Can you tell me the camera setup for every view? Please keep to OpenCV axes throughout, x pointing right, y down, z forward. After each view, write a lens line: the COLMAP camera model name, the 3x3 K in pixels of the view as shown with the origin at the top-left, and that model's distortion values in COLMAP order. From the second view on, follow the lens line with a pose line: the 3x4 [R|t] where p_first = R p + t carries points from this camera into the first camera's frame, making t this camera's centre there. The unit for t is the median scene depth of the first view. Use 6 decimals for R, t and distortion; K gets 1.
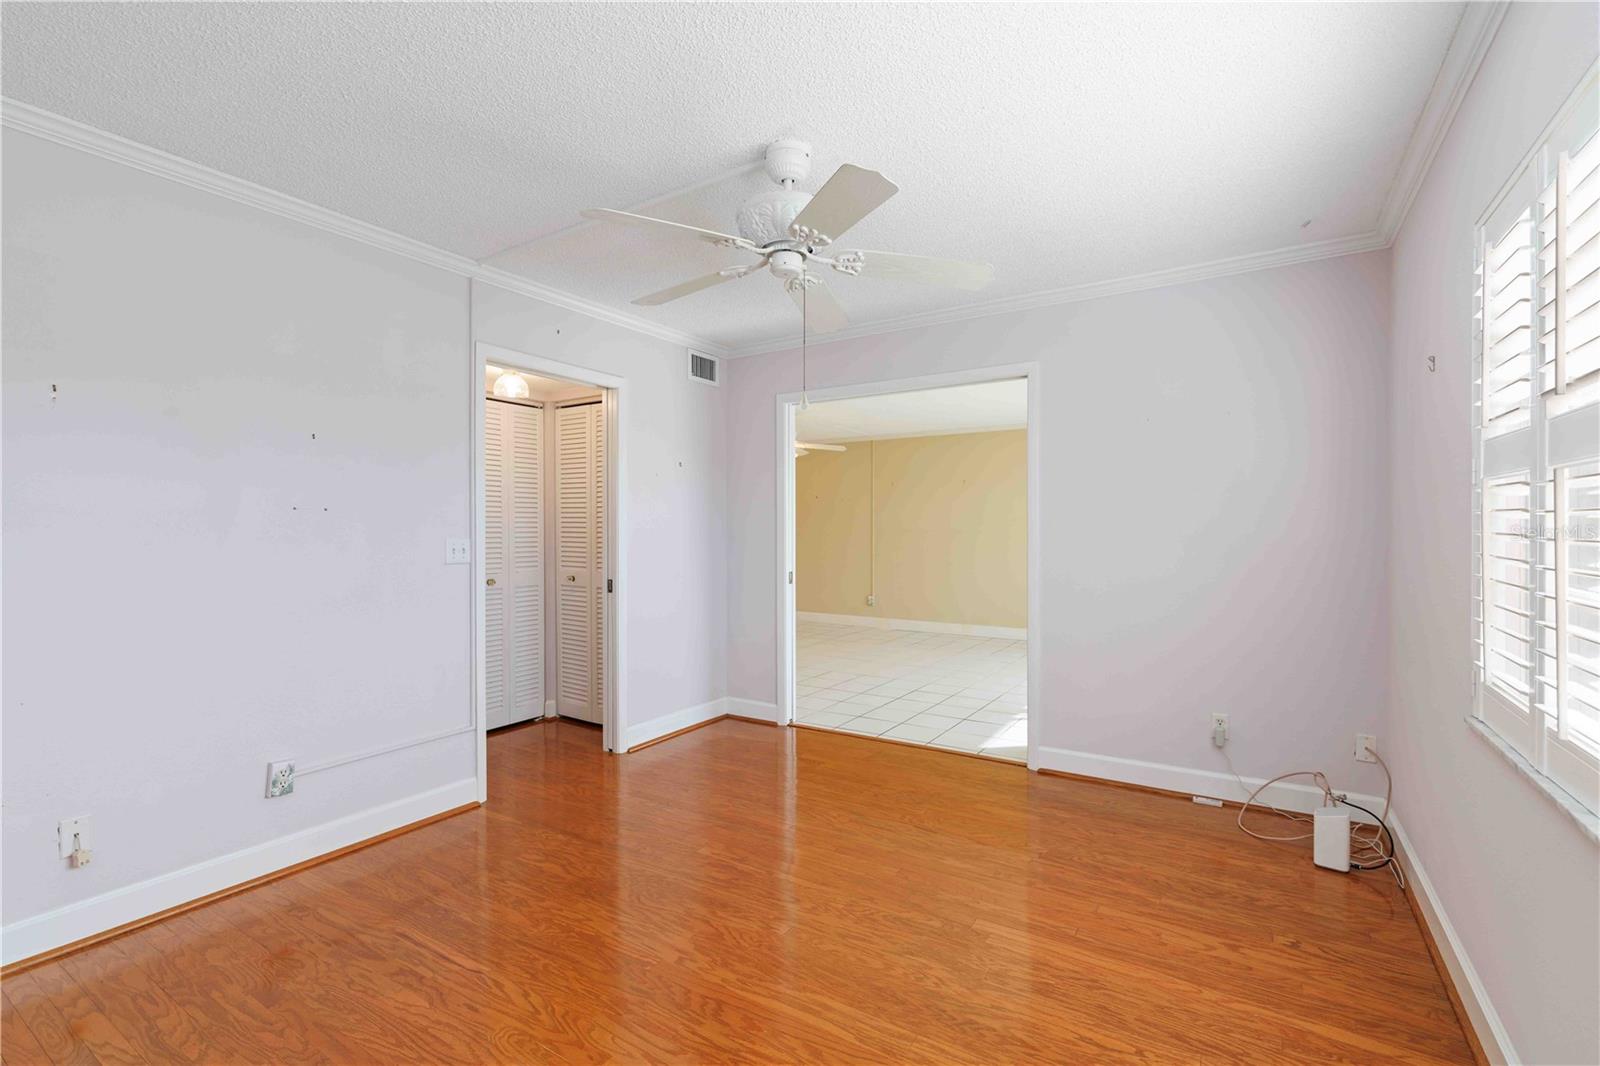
lens RADIAL K [[708.1, 0, 801.6], [0, 708.1, 533.5], [0, 0, 1]] dist [0.001159, 0.001226]
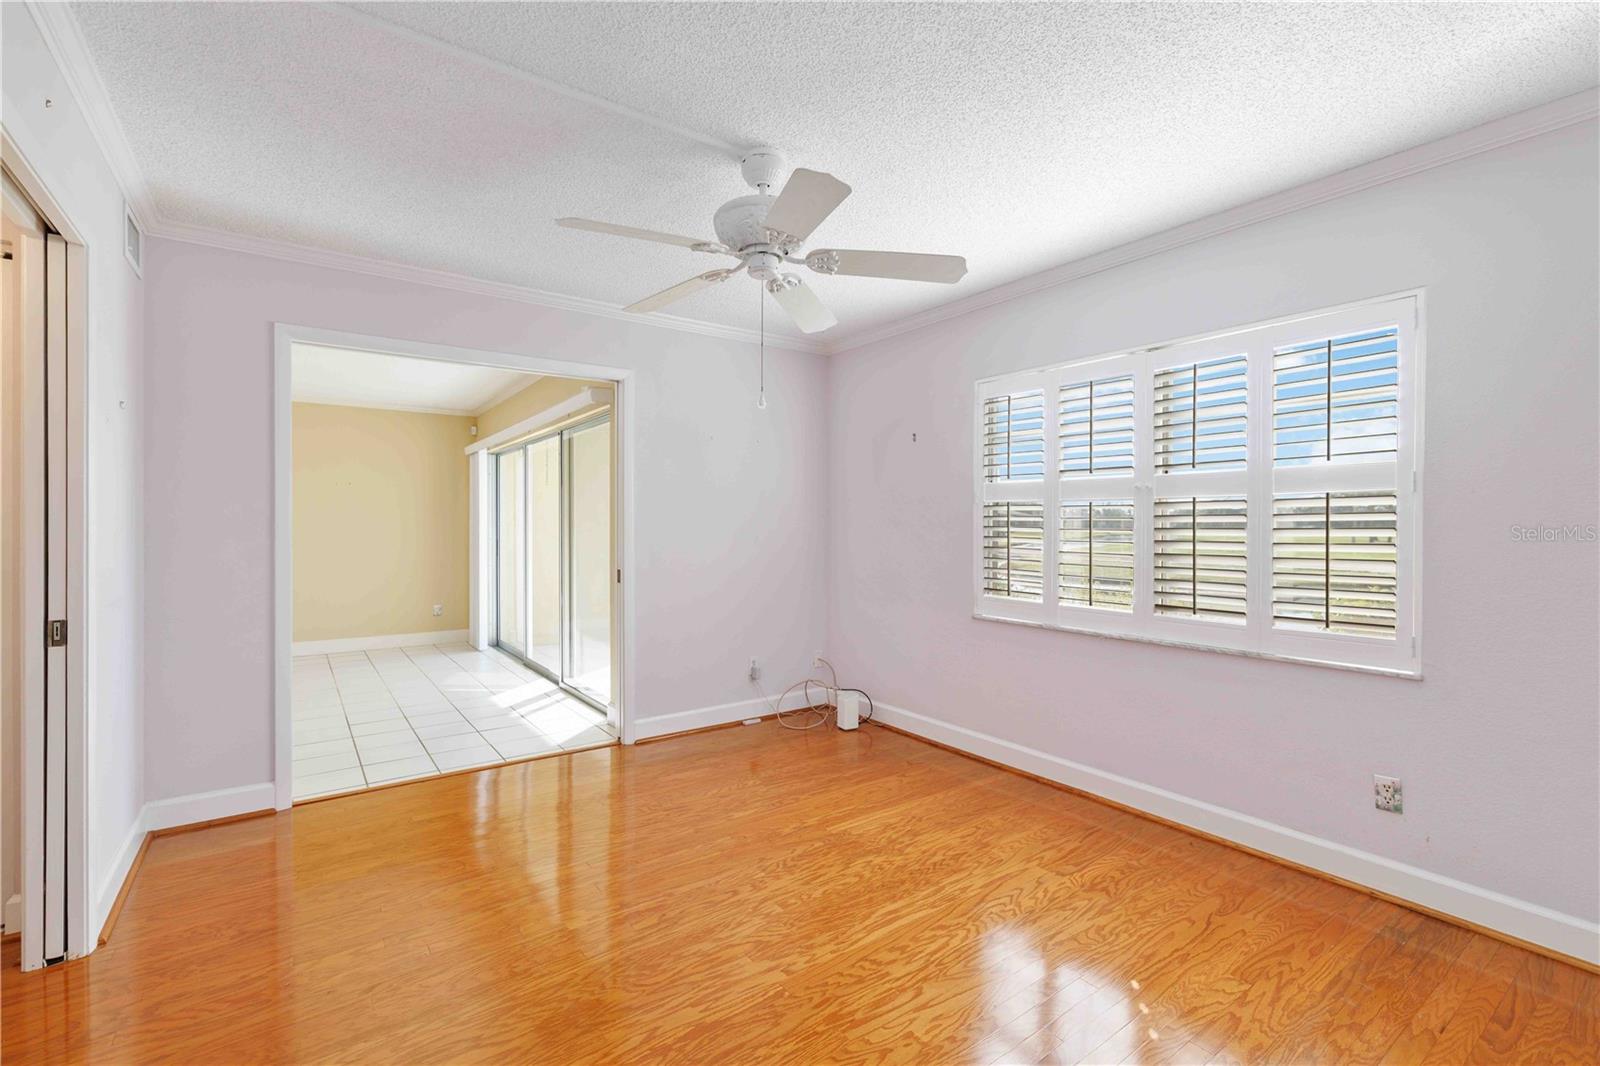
lens RADIAL K [[708.1, 0, 803.0], [0, 708.1, 526.1], [0, 0, 1]] dist [0.001159, 0.001226]
pose [[0.369477, 0.001021, 0.929239, -0.969809], [0.002723, 0.999994, -0.002182, 0.001211], [-0.929236, 0.003337, 0.369472, 0.573022]]
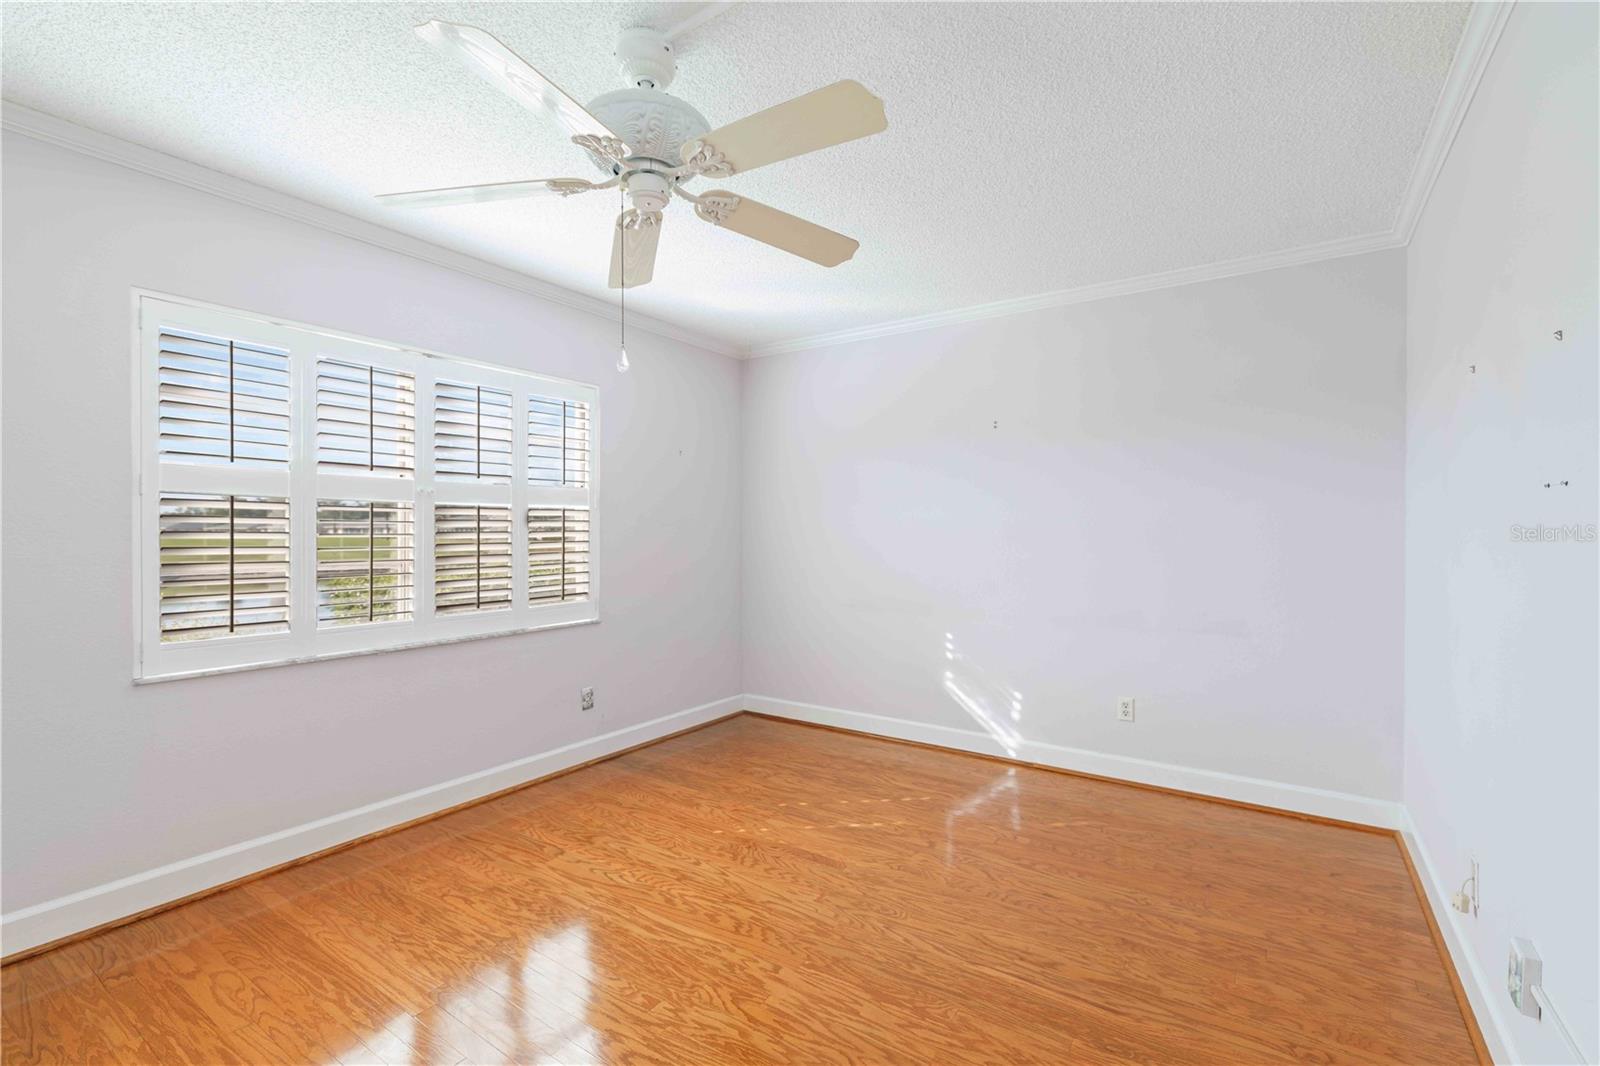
lens RADIAL K [[708.1, 0, 792.7], [0, 708.1, 532.8], [0, 0, 1]] dist [0.001159, 0.001226]
pose [[-0.999227, 0.000931, 0.039293, -0.213557], [0.001395, 0.999929, 0.011792, -0.010394], [-0.039279, 0.011838, -0.999158, 1.809055]]
